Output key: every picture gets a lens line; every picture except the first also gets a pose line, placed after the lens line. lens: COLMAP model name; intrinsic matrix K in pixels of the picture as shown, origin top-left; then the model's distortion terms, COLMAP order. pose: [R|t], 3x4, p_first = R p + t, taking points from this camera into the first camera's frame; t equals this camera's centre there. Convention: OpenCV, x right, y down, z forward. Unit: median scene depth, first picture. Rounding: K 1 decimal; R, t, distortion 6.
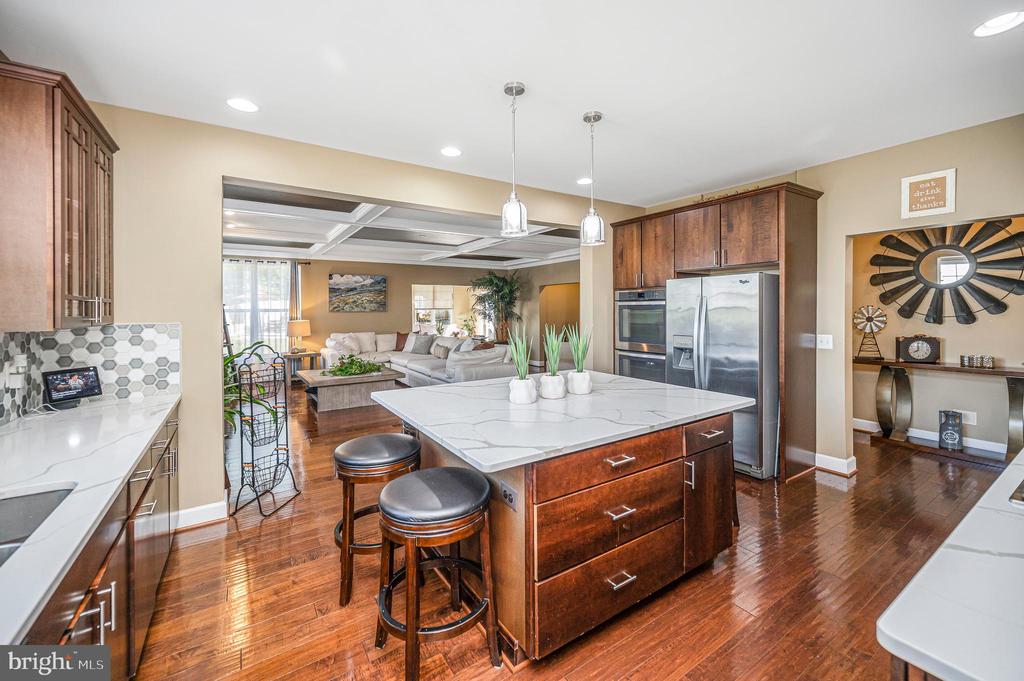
lens RADIAL K [[412.2, 0, 513.4], [0, 412.2, 321.2], [0, 0, 1]] dist [-0.001205, -0.000093]
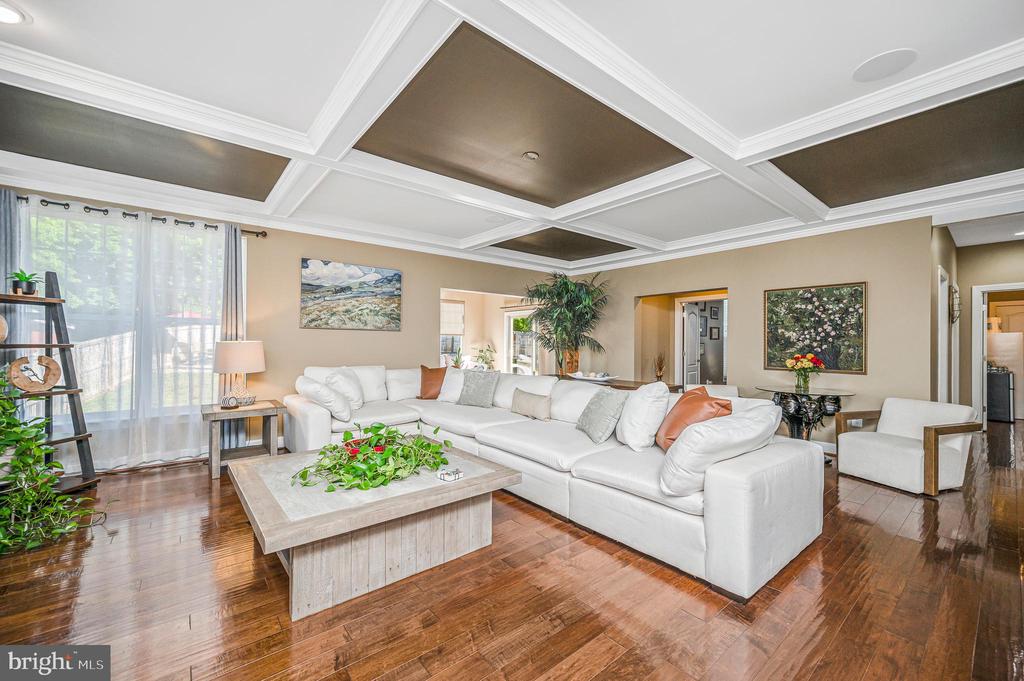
lens RADIAL K [[412.2, 0, 516.5], [0, 412.2, 342.2], [0, 0, 1]] dist [-0.001205, -0.000093]
pose [[0.993522, 0.009557, 0.113236, -0.225186], [-0.005759, 0.999411, -0.033818, 0.012663], [-0.113492, 0.032947, 0.992992, 0.429694]]
